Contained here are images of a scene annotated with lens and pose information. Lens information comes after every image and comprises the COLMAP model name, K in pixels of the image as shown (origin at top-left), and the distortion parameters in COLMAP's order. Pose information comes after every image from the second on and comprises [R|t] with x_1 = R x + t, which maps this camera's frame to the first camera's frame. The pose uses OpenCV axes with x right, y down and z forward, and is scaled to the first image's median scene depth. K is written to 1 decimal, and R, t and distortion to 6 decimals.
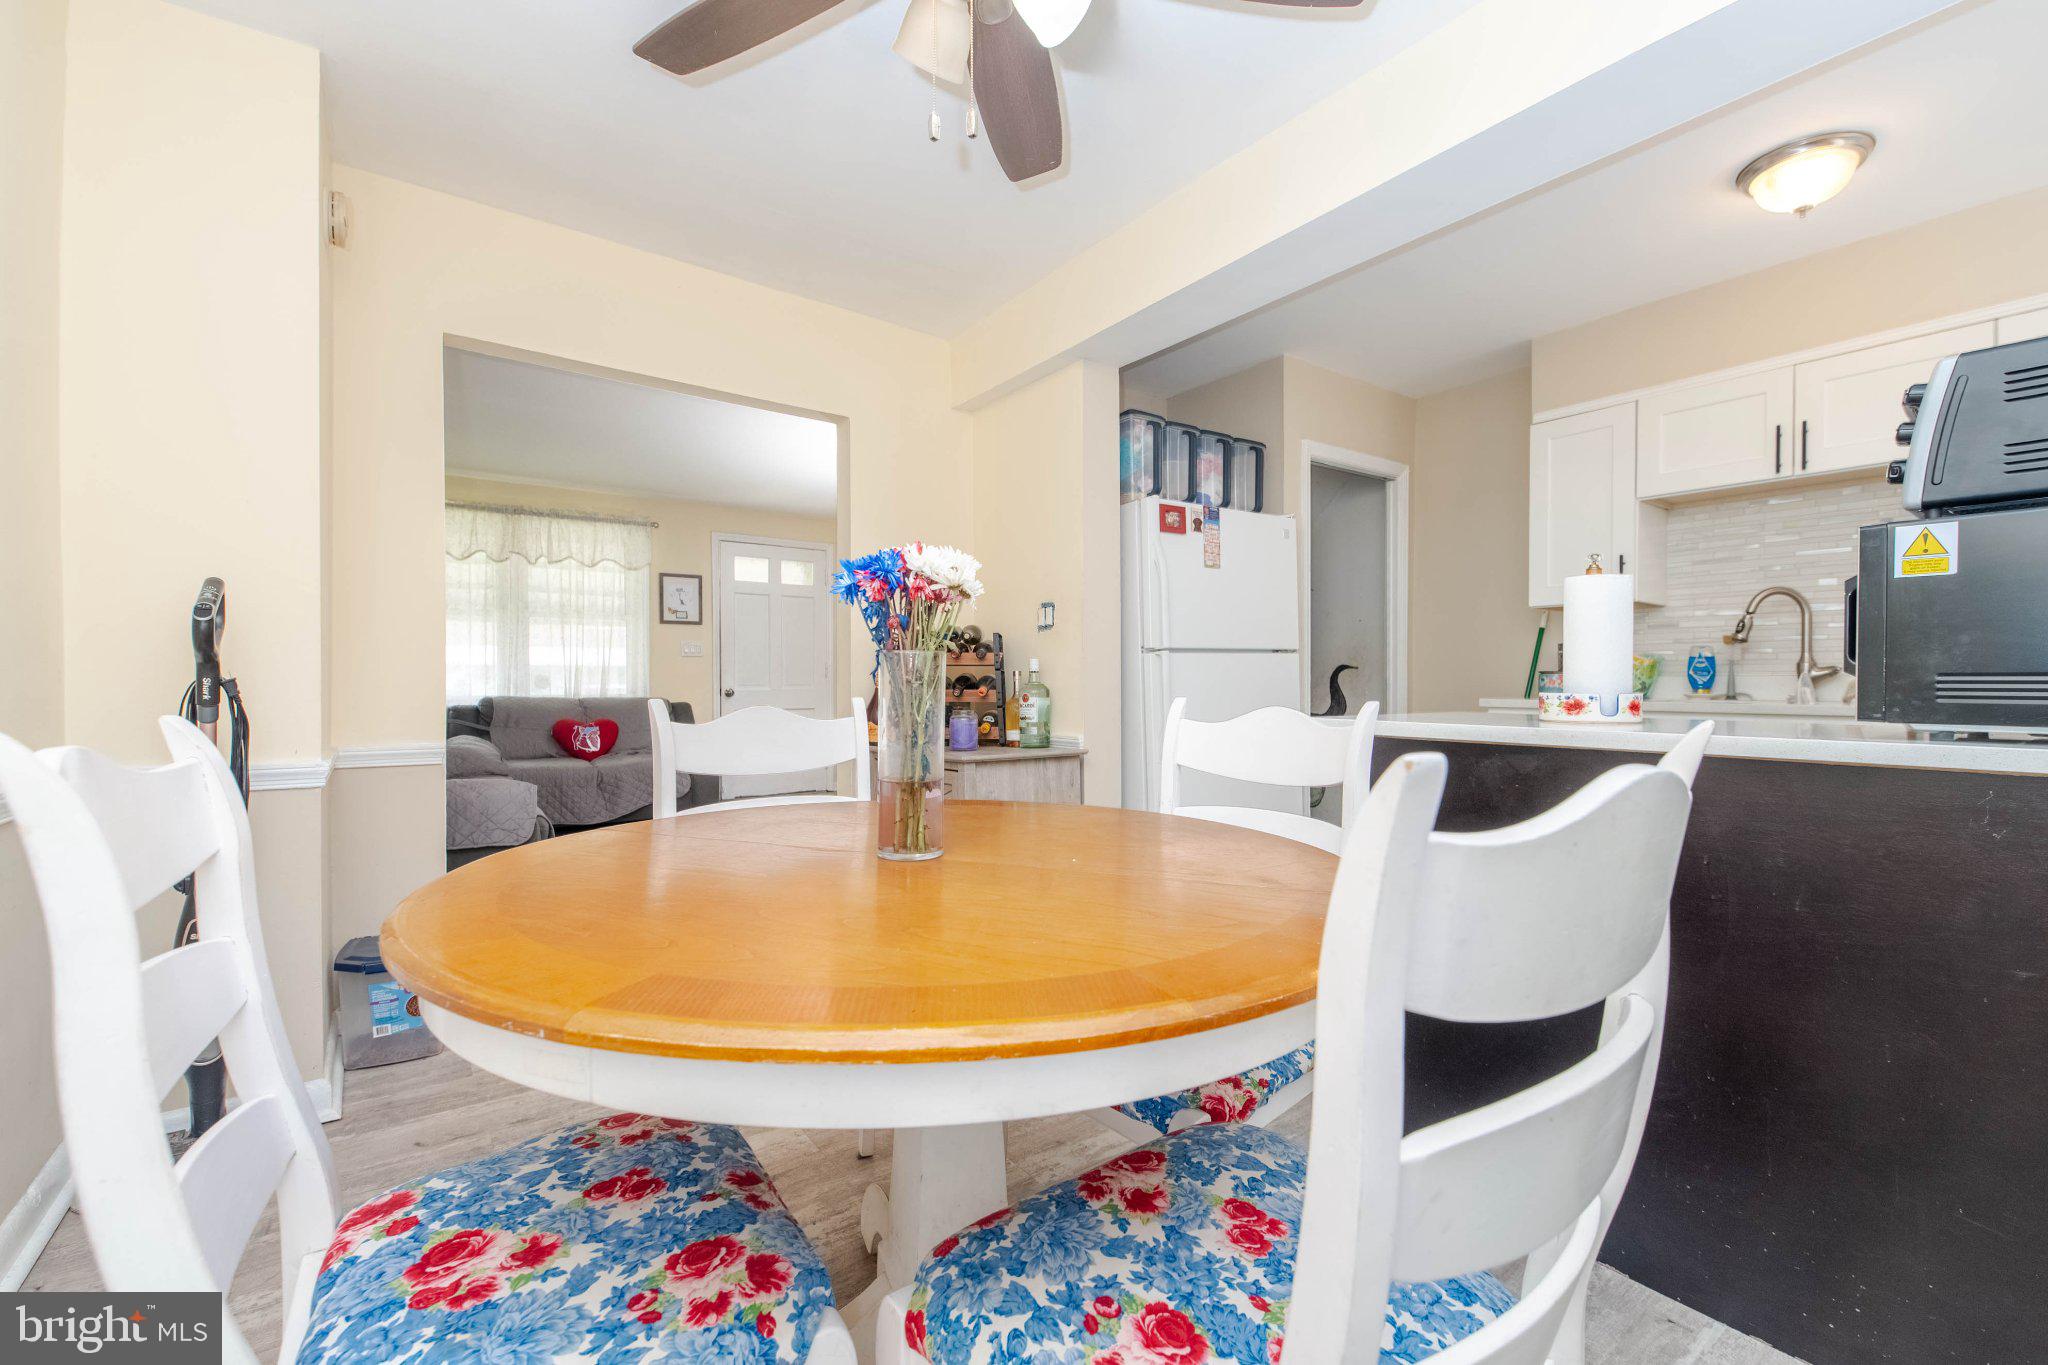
lens RADIAL K [[873.4, 0, 1032.5], [0, 873.4, 687.4], [0, 0, 1]] dist [-0.003043, -0.011414]
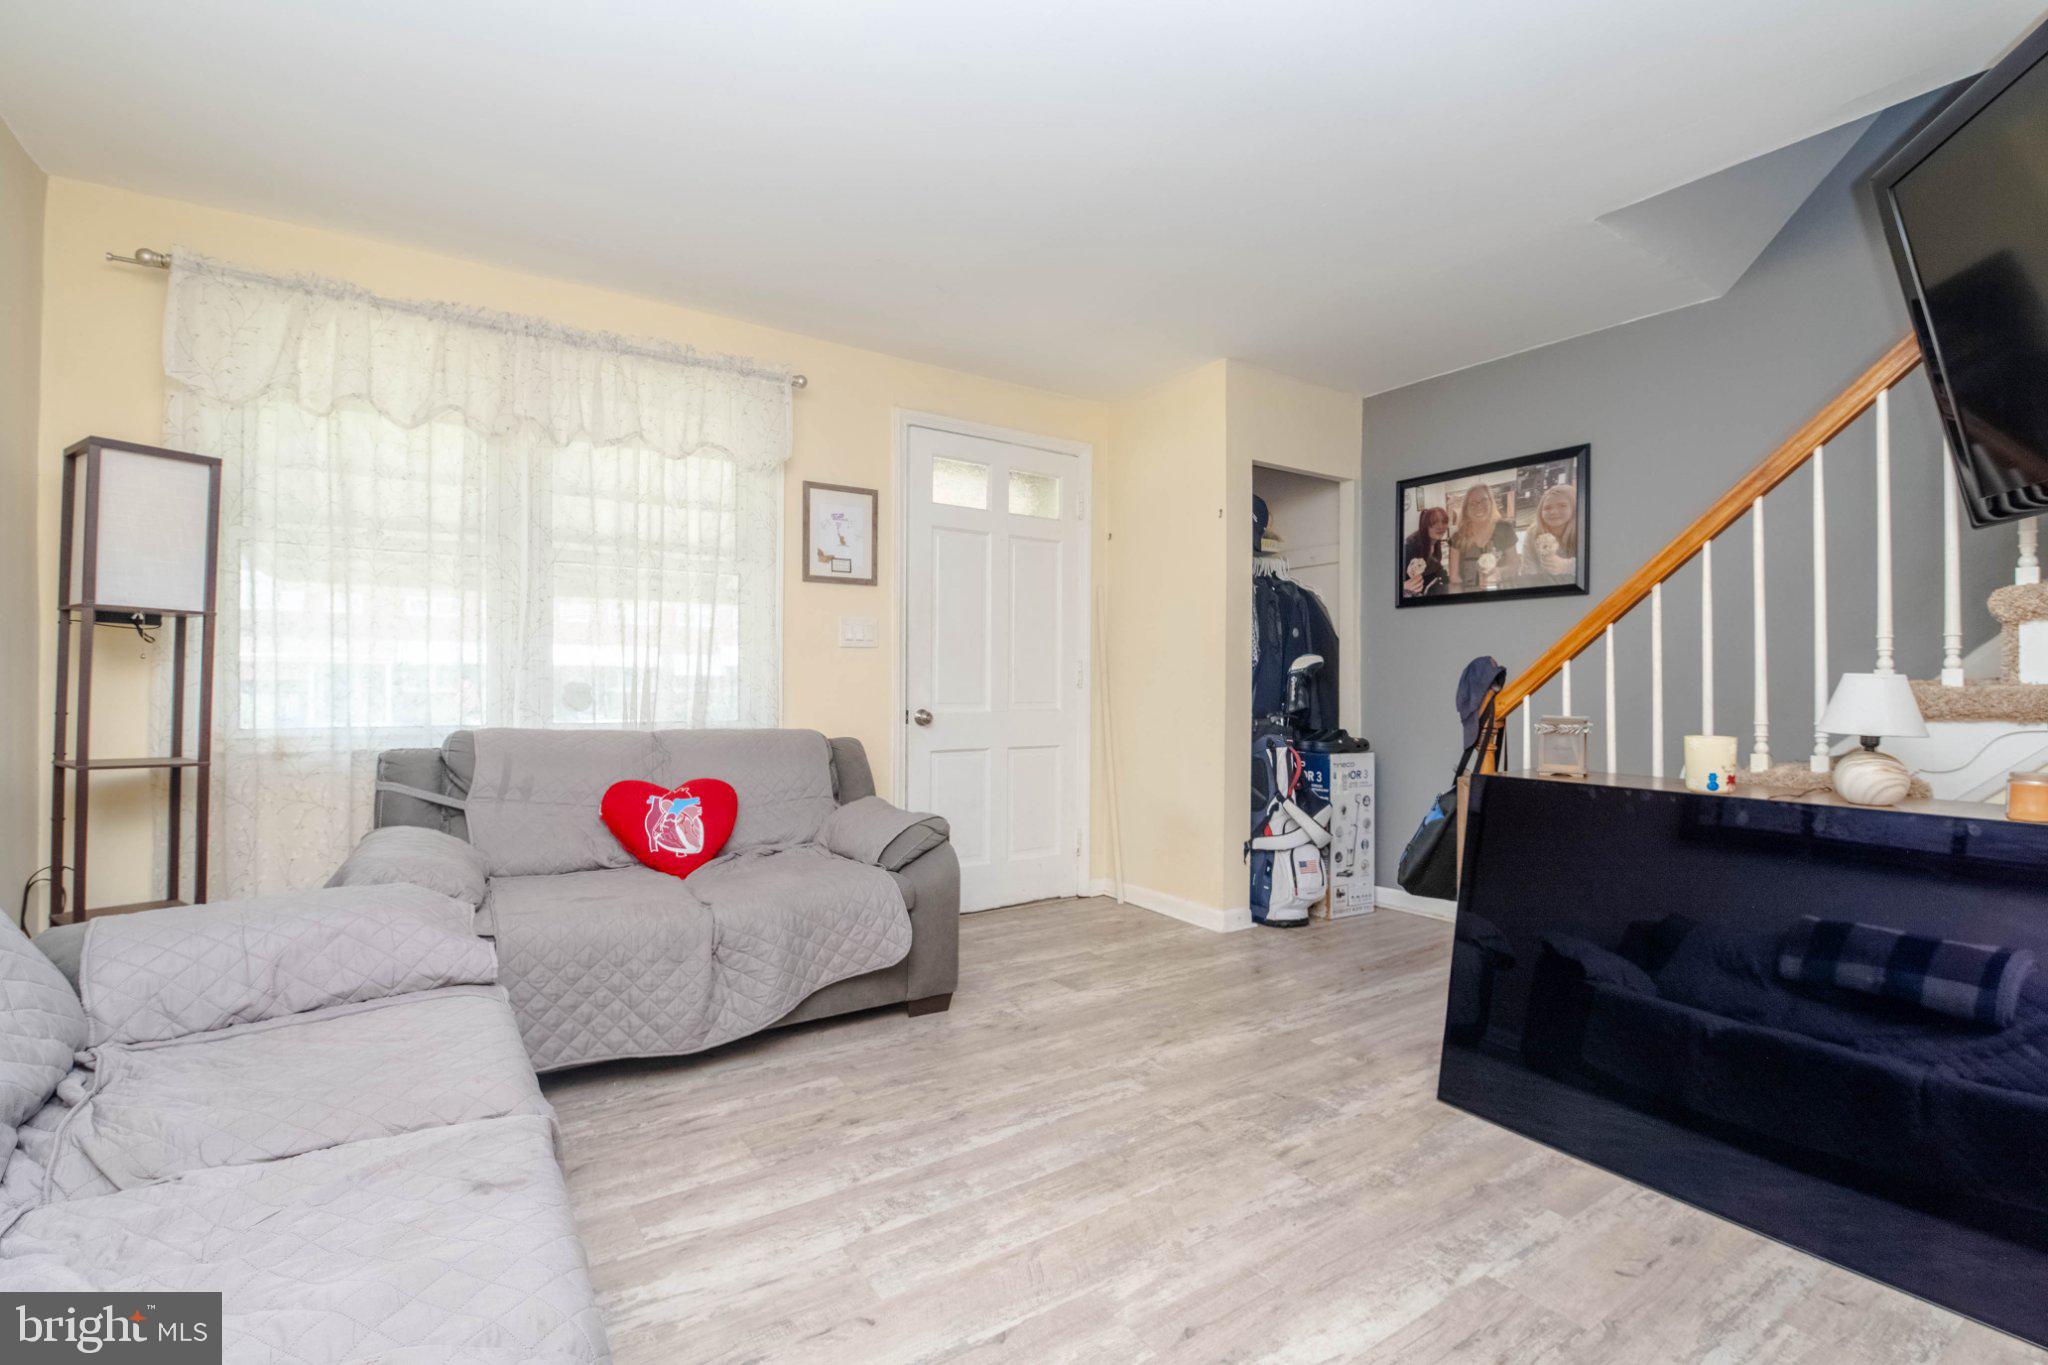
lens RADIAL K [[918.0, 0, 1027.4], [0, 918.0, 687.4], [0, 0, 1]] dist [-0.028214, 0.000354]
pose [[0.999197, 0.008671, -0.039119, -0.579666], [-0.008834, 0.999953, -0.003987, -0.021385], [0.039083, 0.004330, 0.999227, 0.995880]]
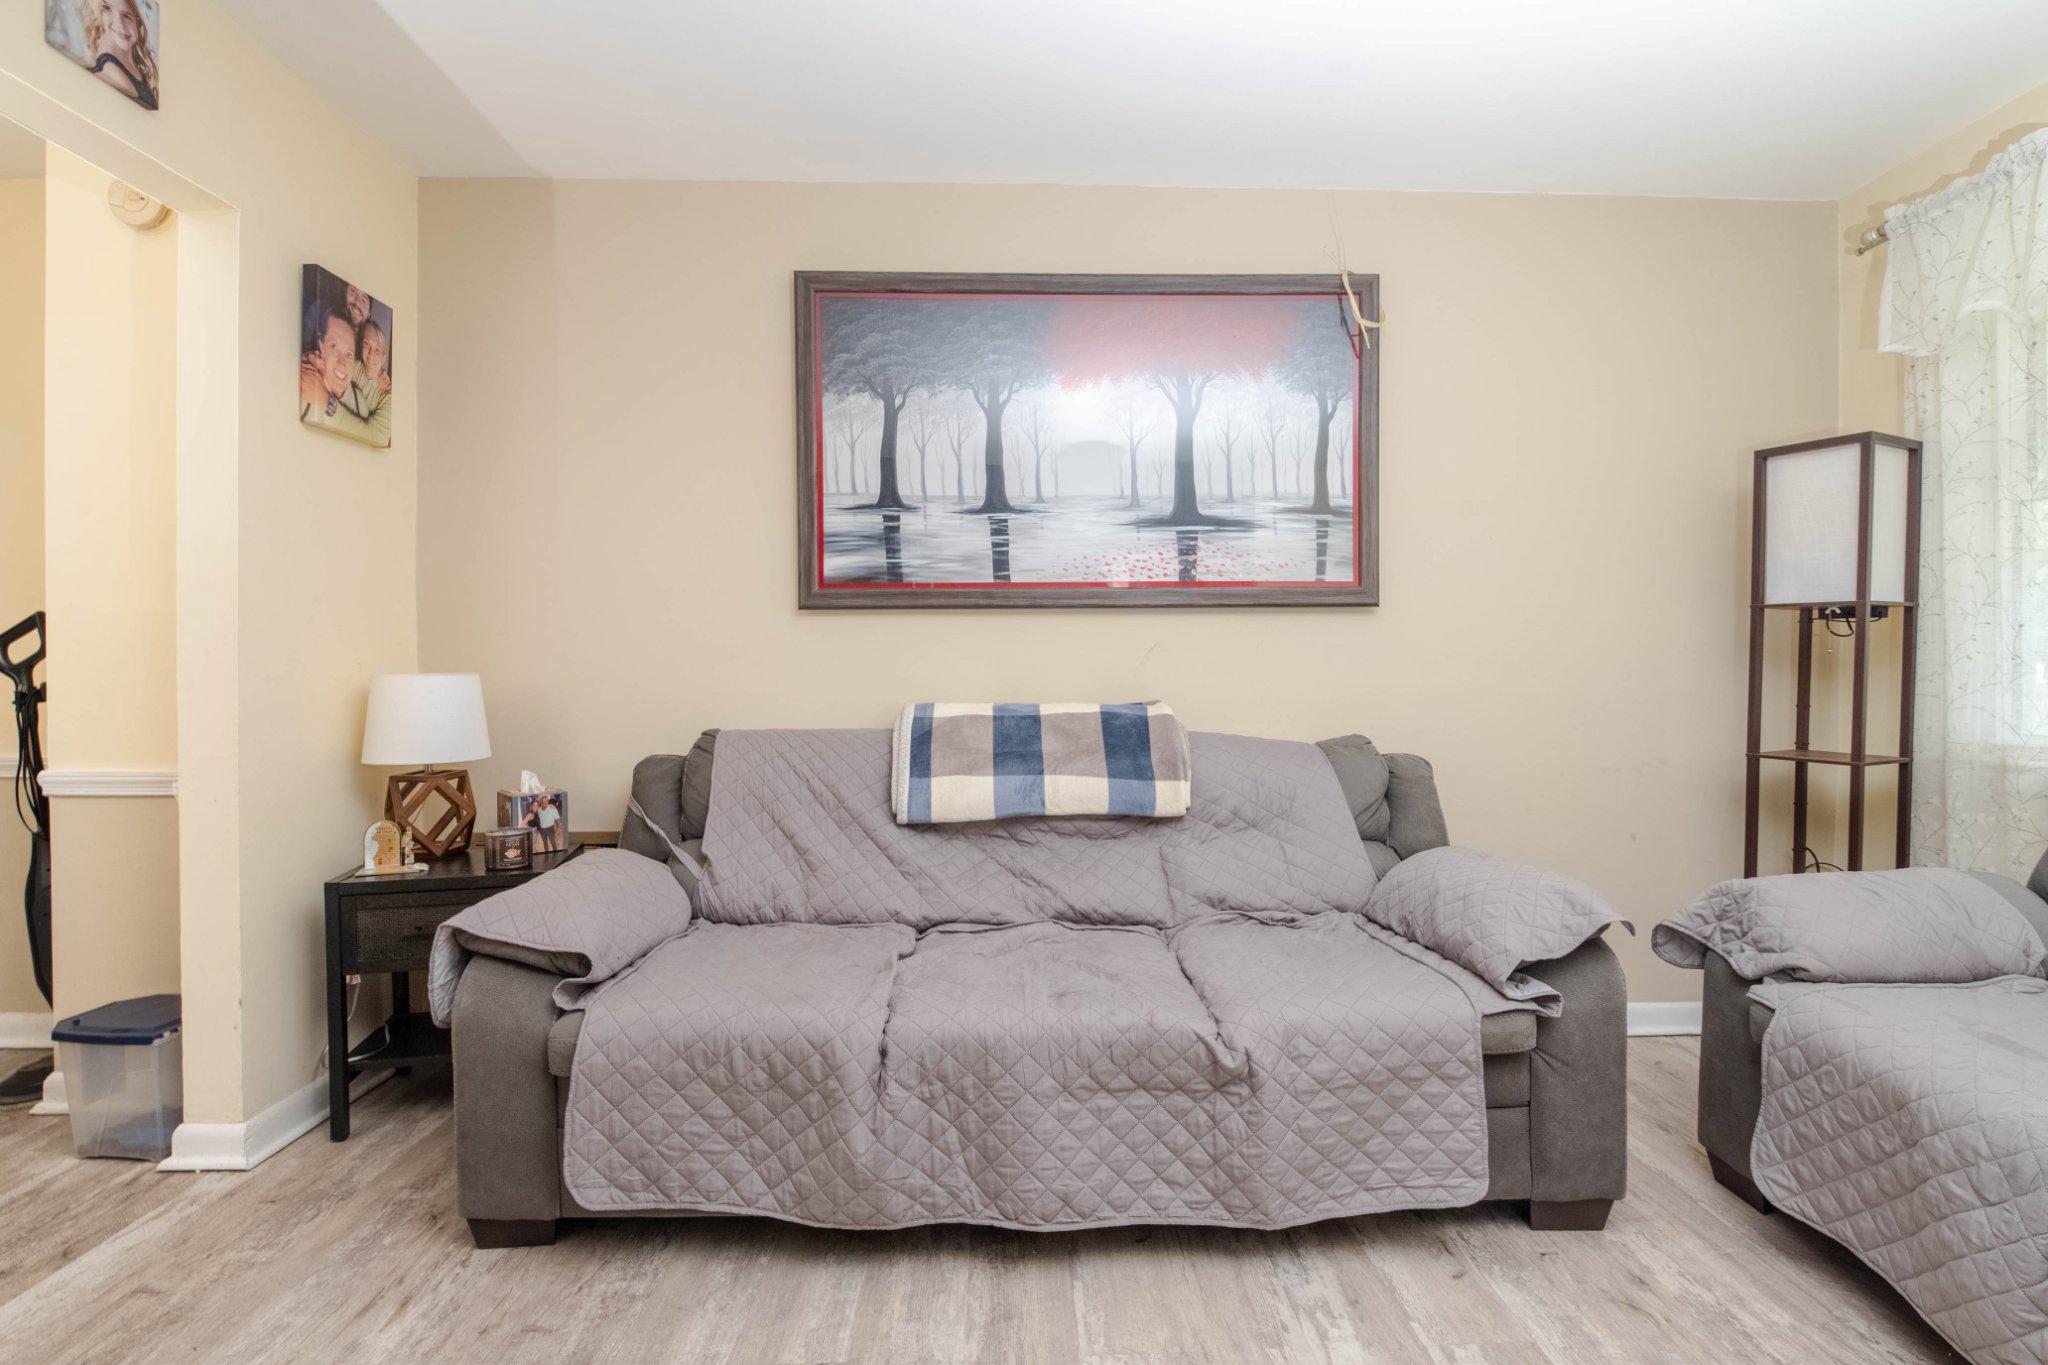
lens RADIAL K [[937.8, 0, 1035.3], [0, 937.8, 686.4], [0, 0, 1]] dist [-0.001228, -0.009516]
pose [[-0.555319, 0.013736, -0.831524, -0.342325], [-0.001382, 0.999847, 0.017440, -0.027155], [0.831636, 0.010835, -0.555215, 1.586362]]
